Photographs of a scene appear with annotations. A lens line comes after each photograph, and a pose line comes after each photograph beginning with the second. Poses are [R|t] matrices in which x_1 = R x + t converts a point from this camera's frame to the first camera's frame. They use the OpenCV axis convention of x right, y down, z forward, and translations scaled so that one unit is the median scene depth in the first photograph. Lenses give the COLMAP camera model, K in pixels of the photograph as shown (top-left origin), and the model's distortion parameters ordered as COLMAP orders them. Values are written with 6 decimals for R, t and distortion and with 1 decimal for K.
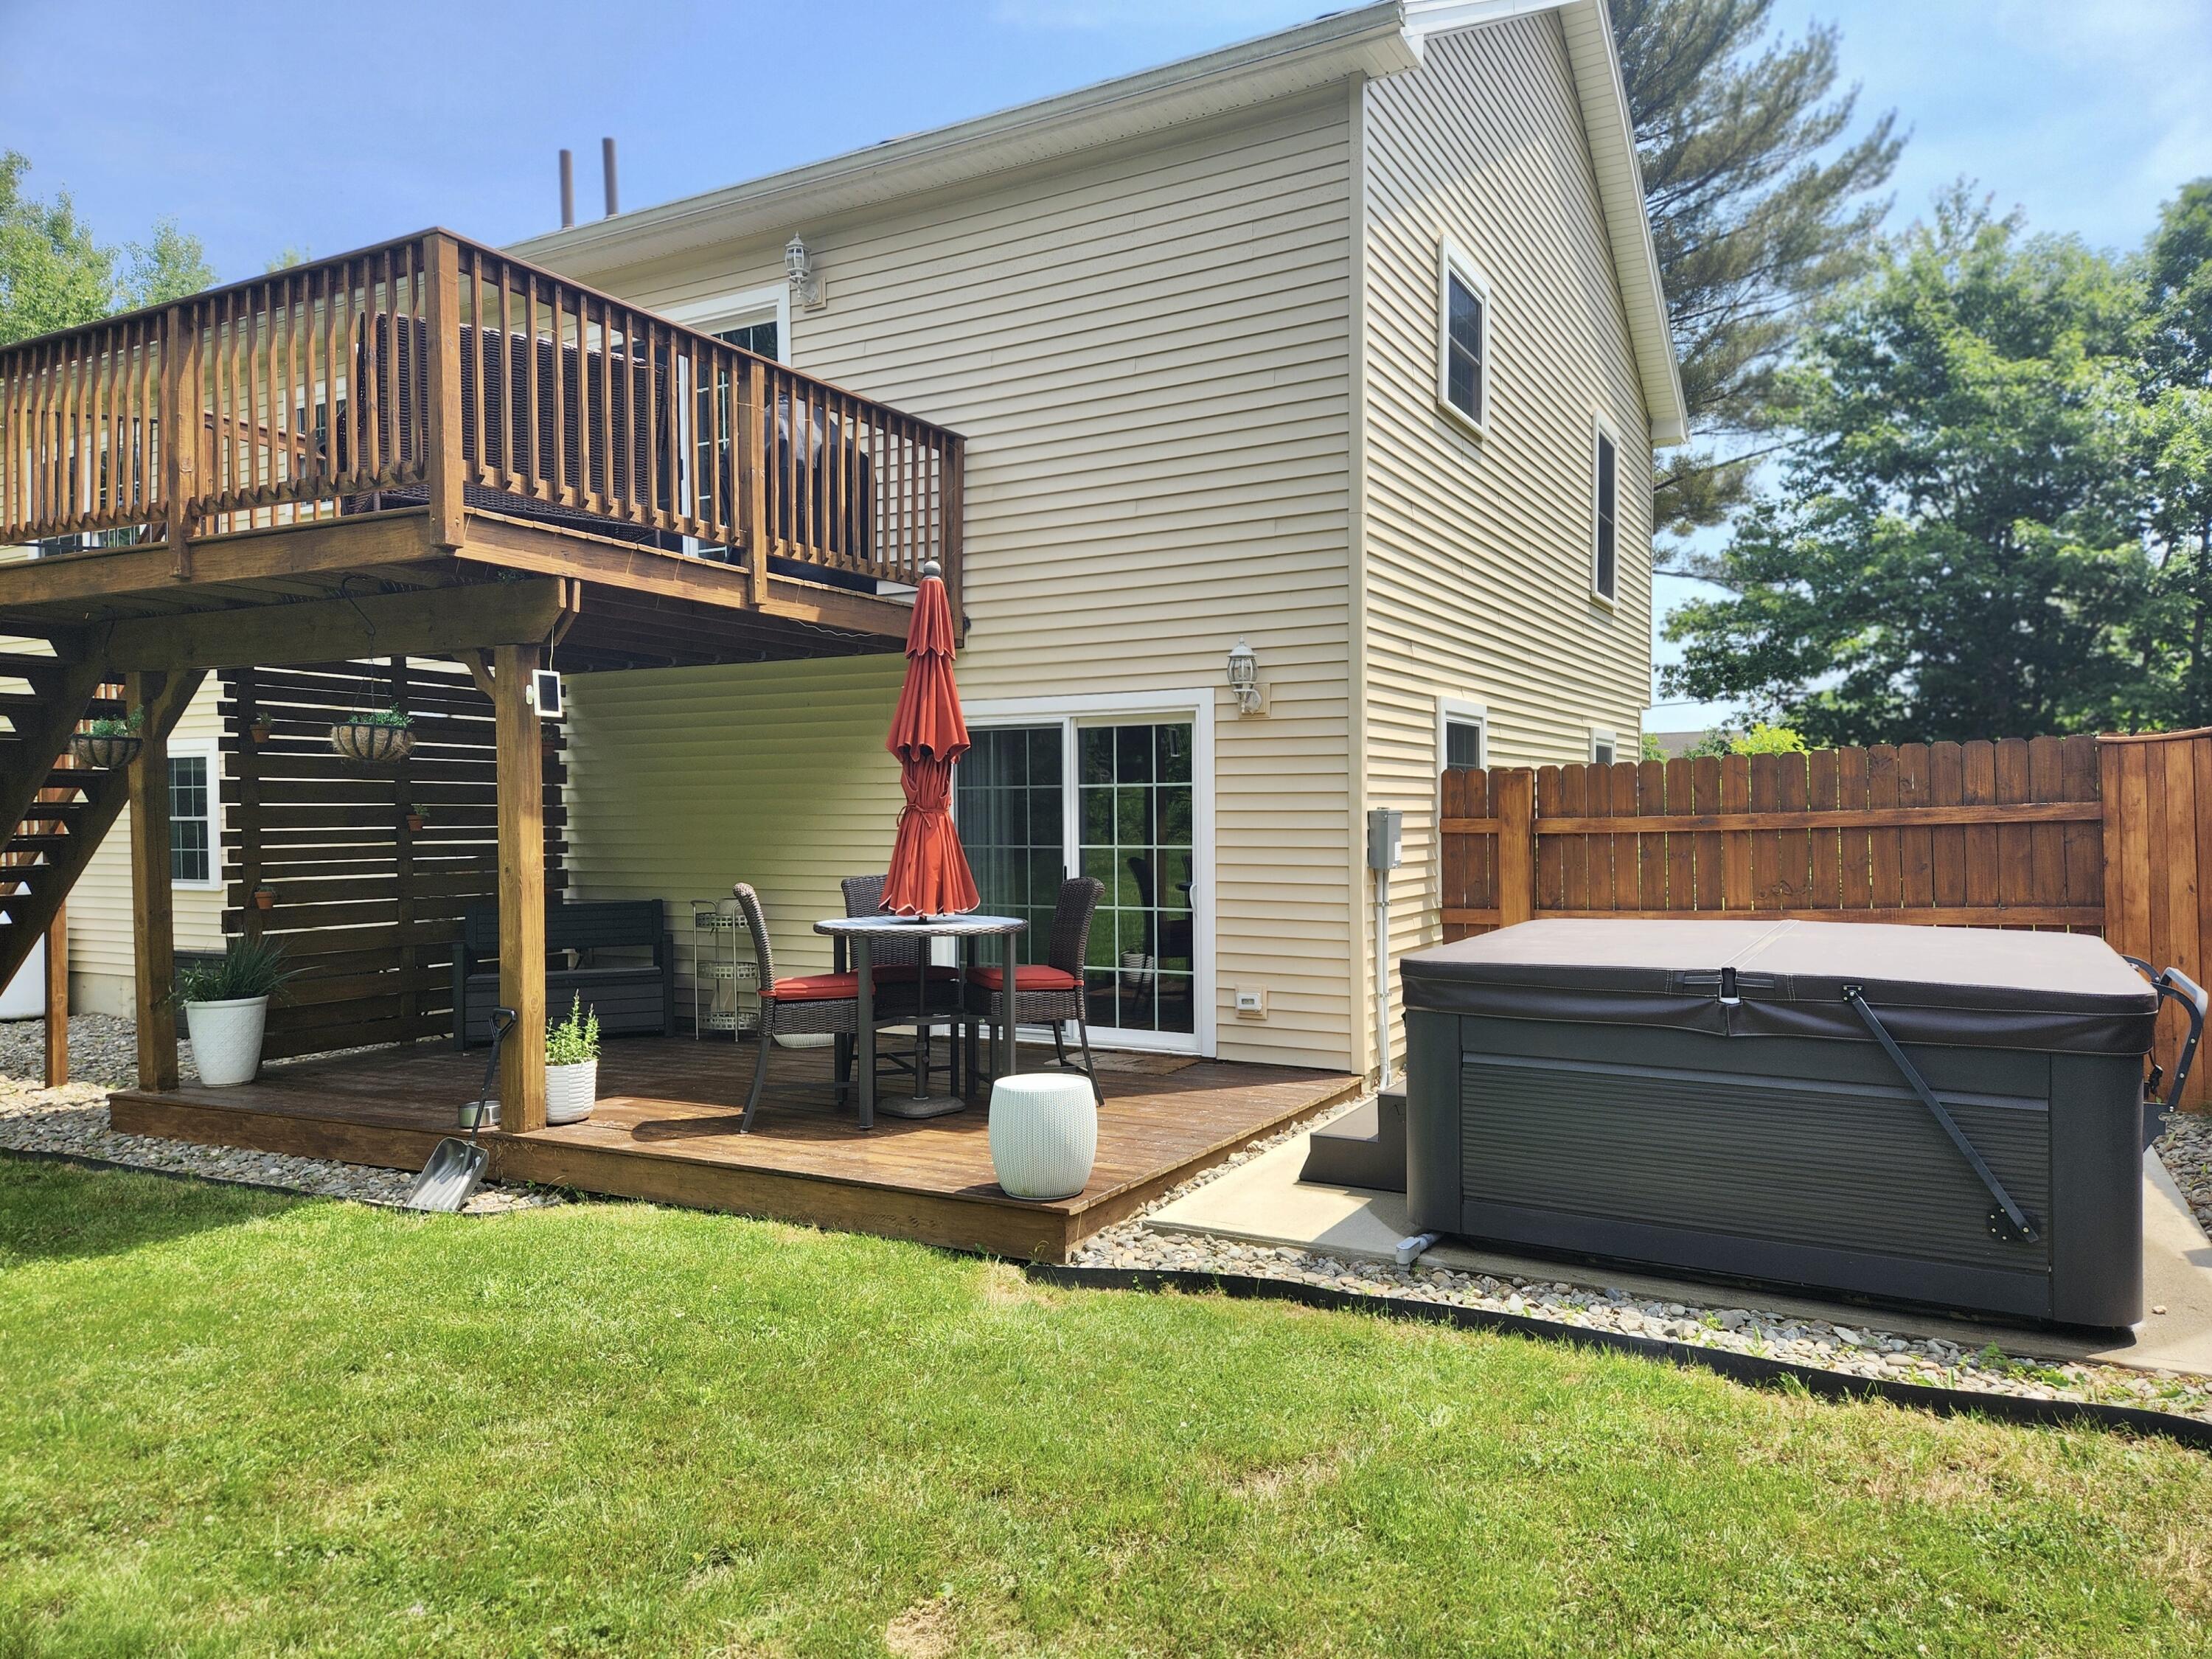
lens RADIAL K [[1476.5, 0, 1098.0], [0, 1476.5, 828.8], [0, 0, 1]] dist [0.021933, -0.008604]
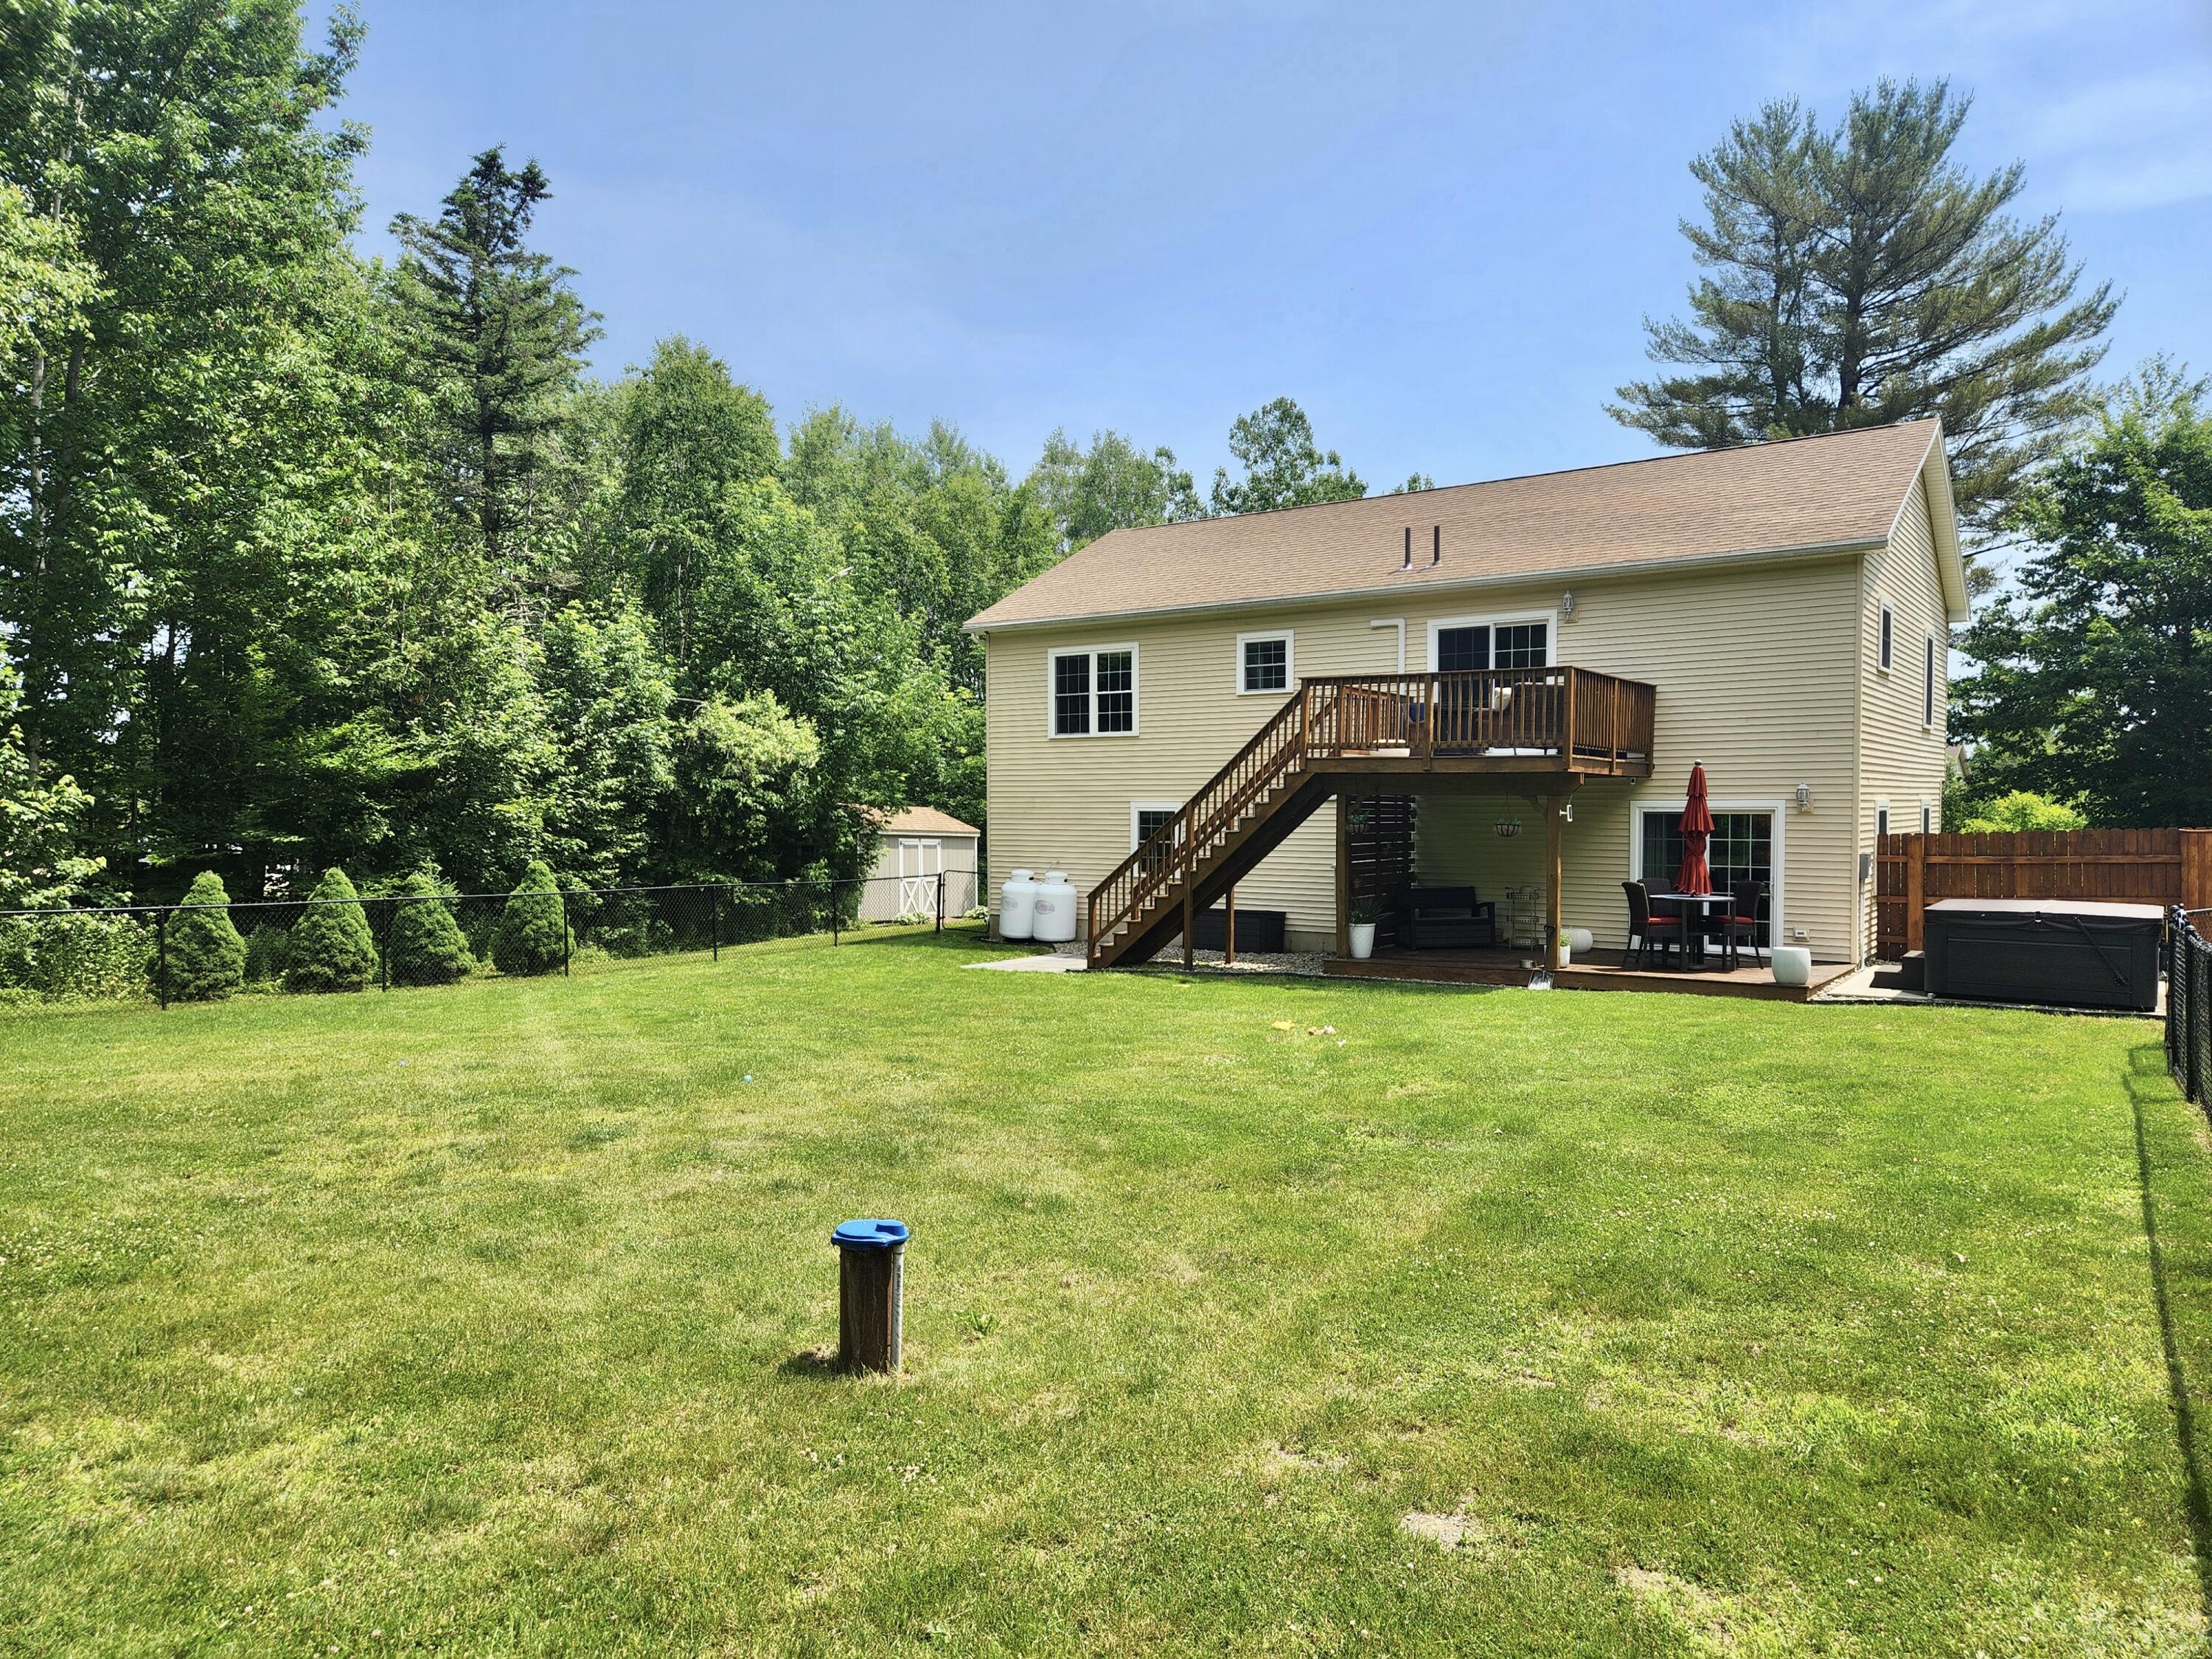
lens RADIAL K [[1476.5, 0, 1109.7], [0, 1476.5, 827.4], [0, 0, 1]] dist [0.021933, -0.008604]
pose [[0.994914, 0.006958, -0.100487, -0.615260], [-0.006117, 0.999944, 0.008677, -0.054125], [0.100542, -0.008018, 0.994901, -1.188348]]
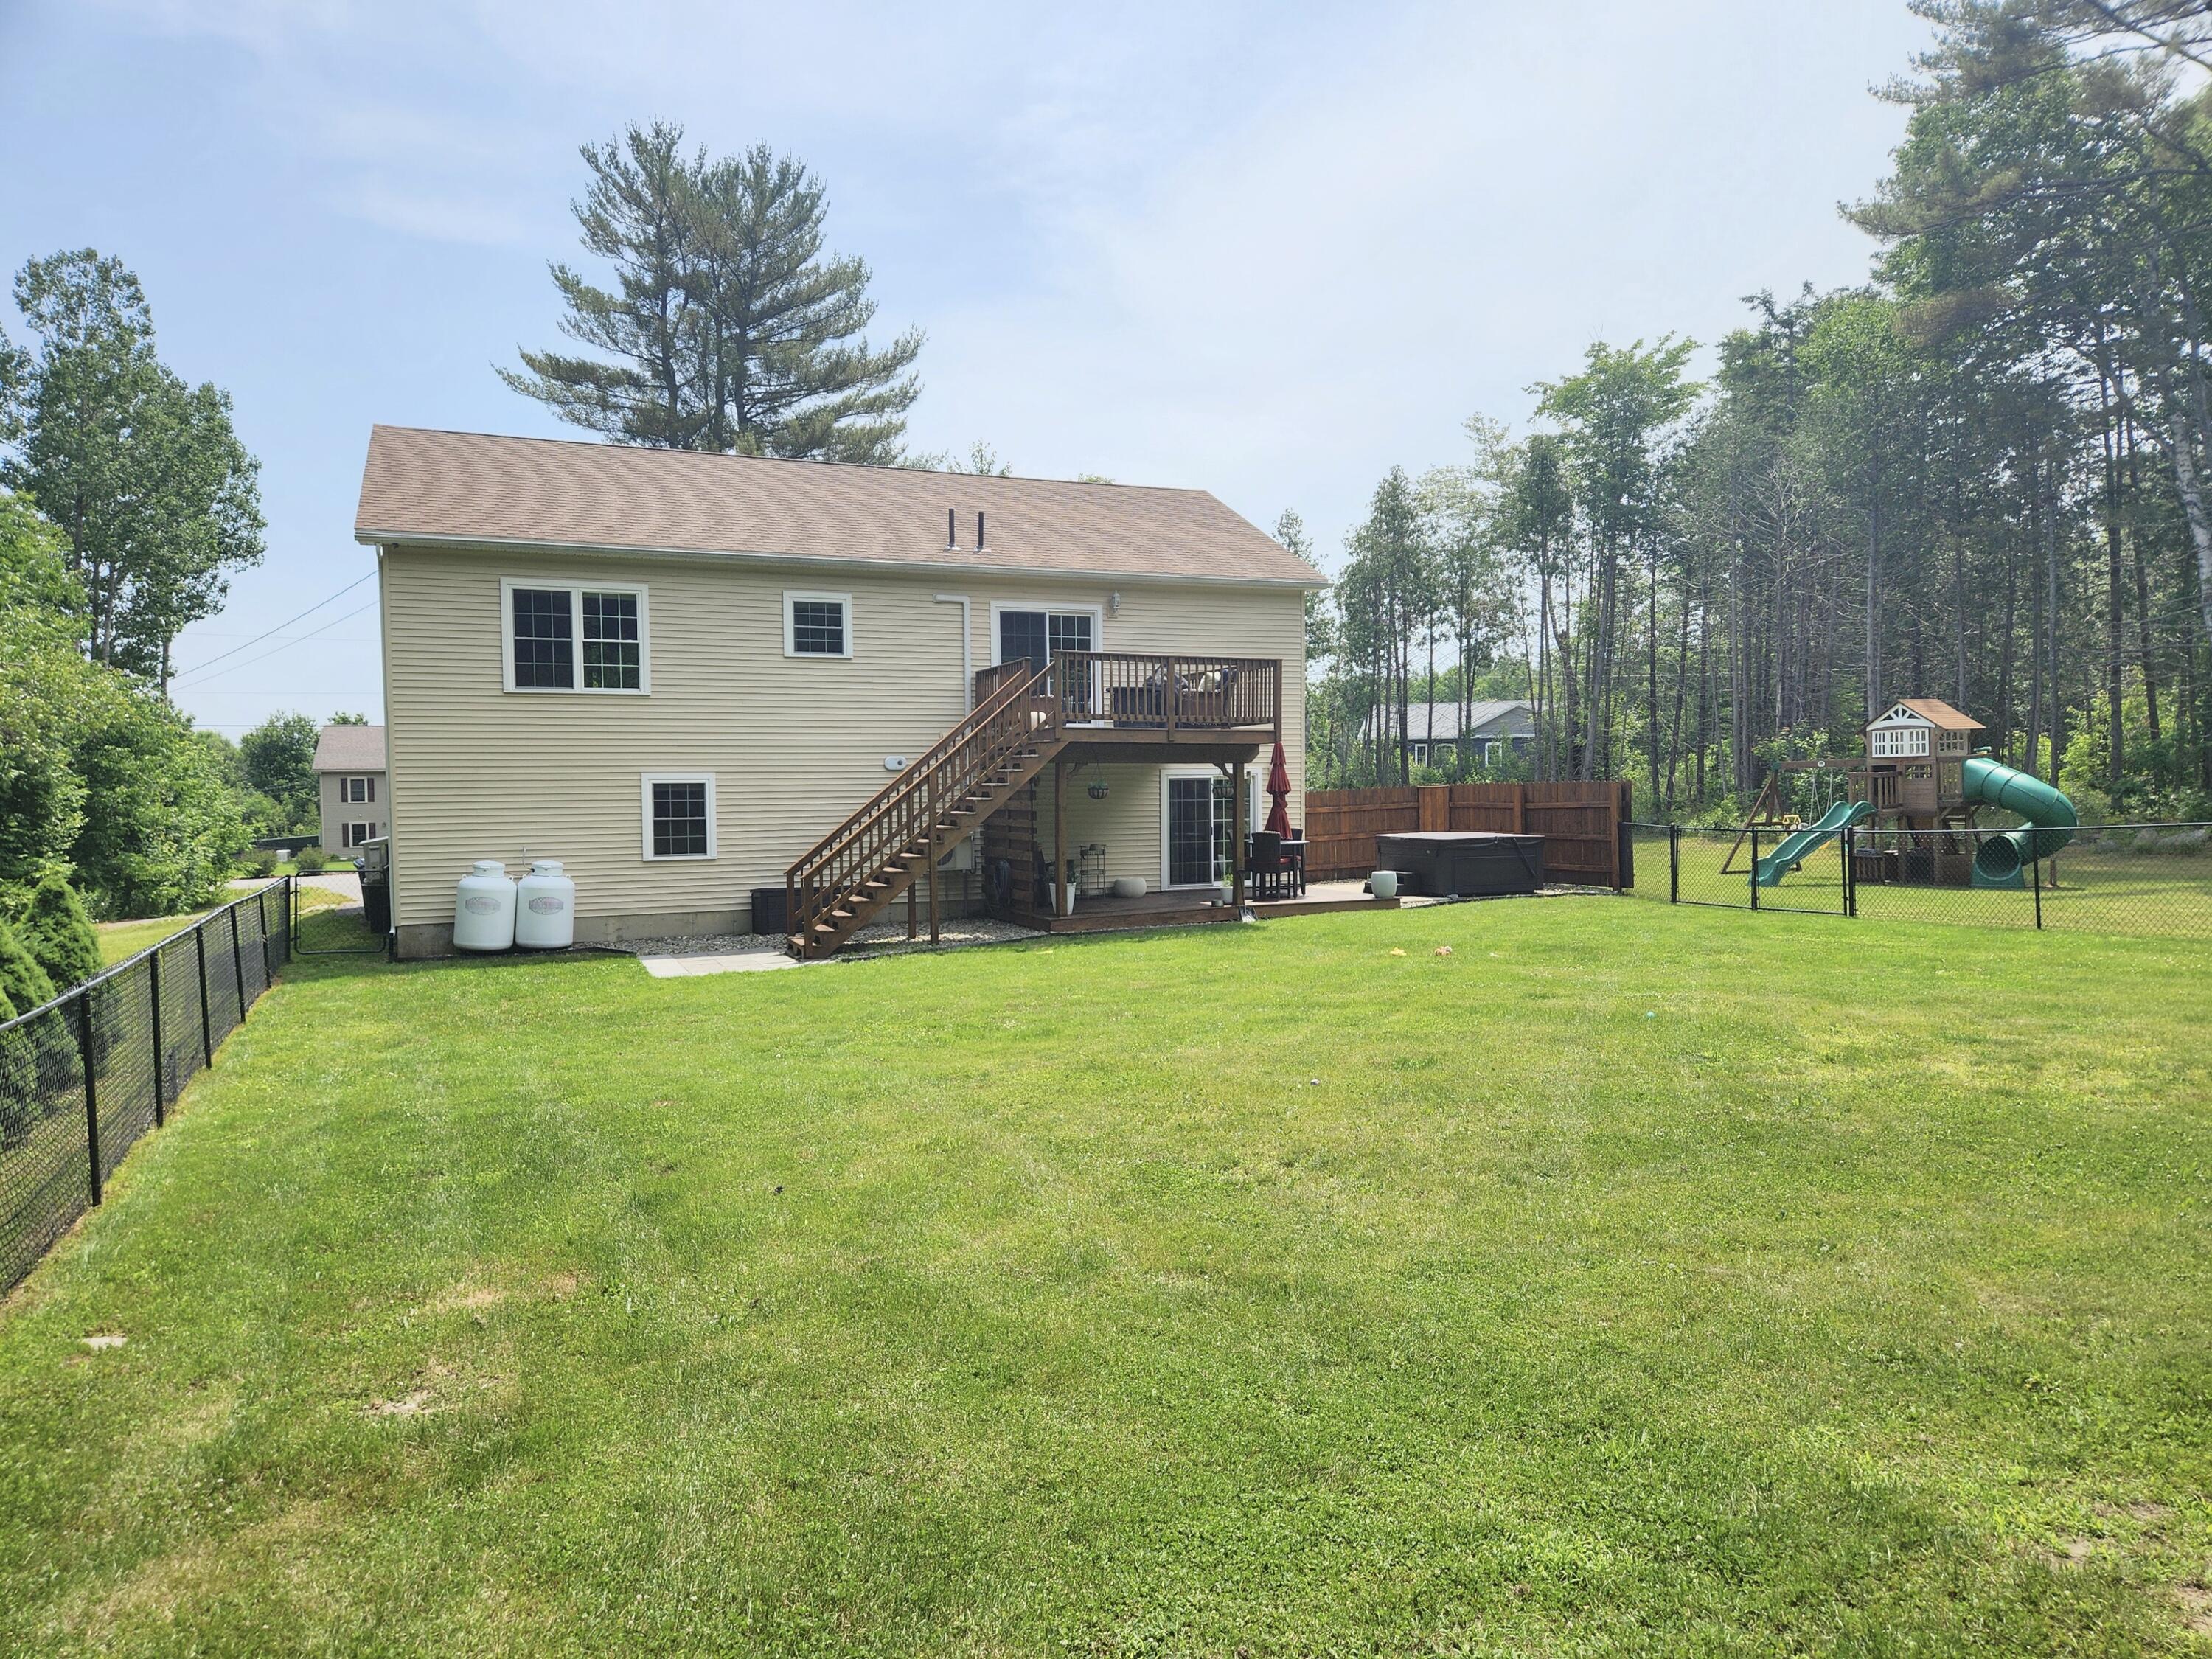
lens RADIAL K [[1476.5, 0, 1104.3], [0, 1476.5, 829.0], [0, 0, 1]] dist [0.021933, -0.008604]
pose [[0.599565, -0.025860, 0.799908, -2.148573], [0.011858, 0.999655, 0.023430, -0.036160], [-0.800238, -0.004563, 0.599665, -0.502437]]
